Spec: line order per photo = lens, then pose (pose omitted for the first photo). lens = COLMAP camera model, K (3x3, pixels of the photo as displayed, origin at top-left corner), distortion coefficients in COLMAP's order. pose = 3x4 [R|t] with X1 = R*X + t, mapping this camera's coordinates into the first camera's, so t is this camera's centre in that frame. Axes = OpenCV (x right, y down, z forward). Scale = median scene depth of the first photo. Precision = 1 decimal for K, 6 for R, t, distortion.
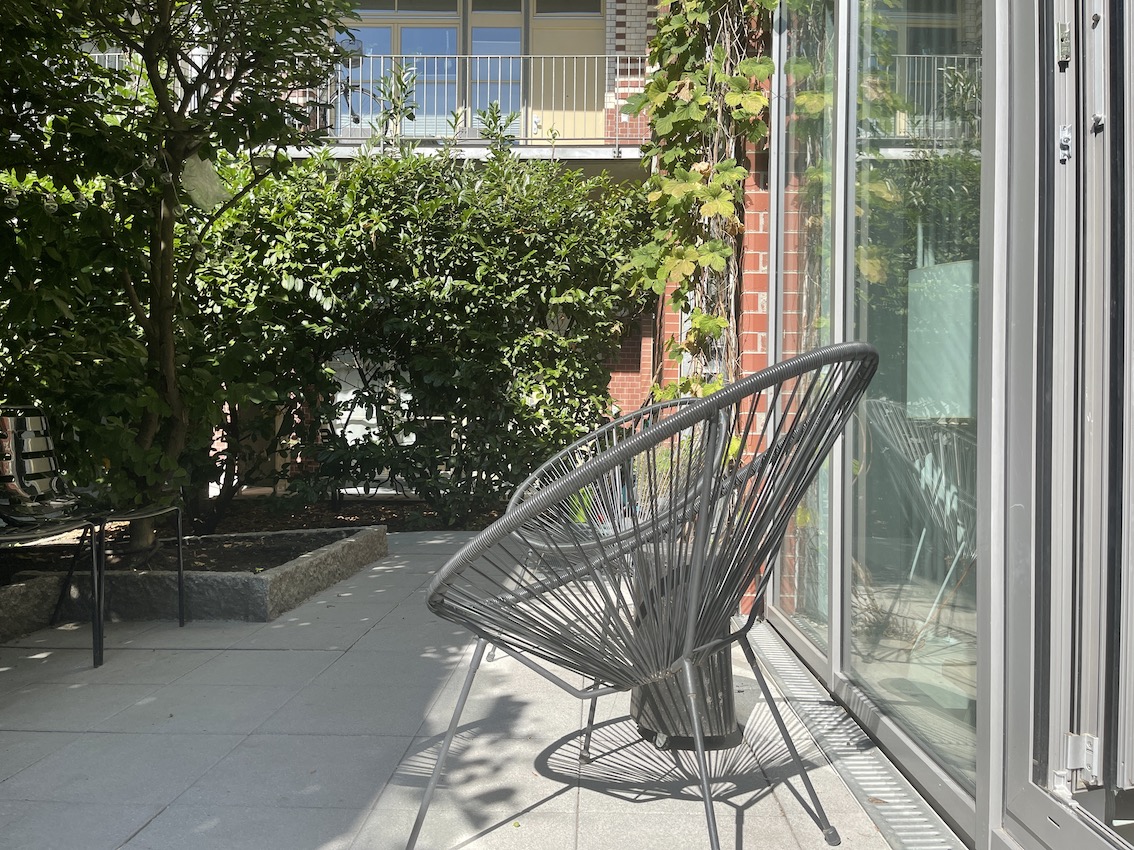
lens RADIAL K [[854.7, 0, 571.4], [0, 854.7, 431.6], [0, 0, 1]] dist [0.072583, -0.100815]
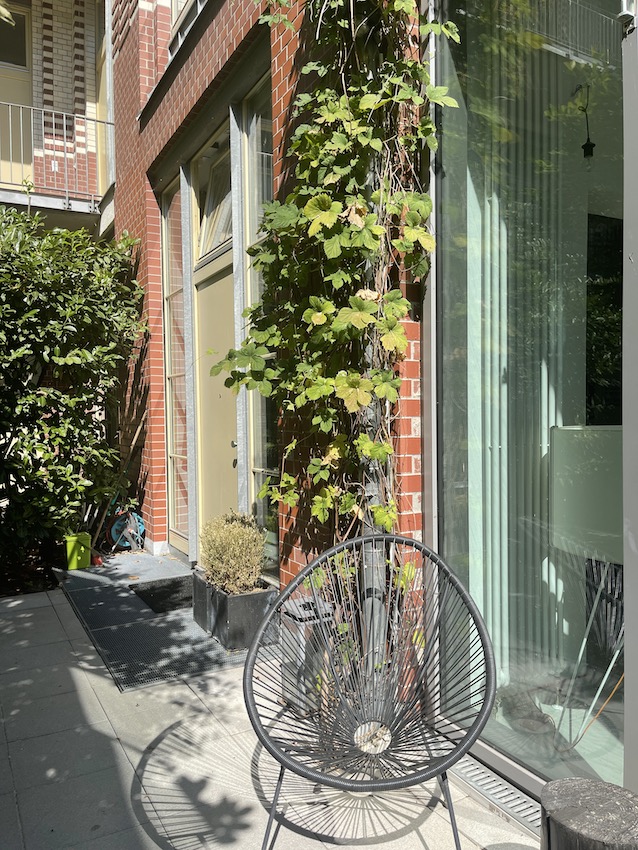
lens RADIAL K [[640.6, 0, 320.6], [0, 640.6, 434.8], [0, 0, 1]] dist [0.072583, -0.100815]
pose [[0.862020, -0.042782, 0.505066, -0.141517], [0.025305, 0.998821, 0.041416, -0.090300], [-0.506243, -0.022921, 0.862086, 0.194498]]
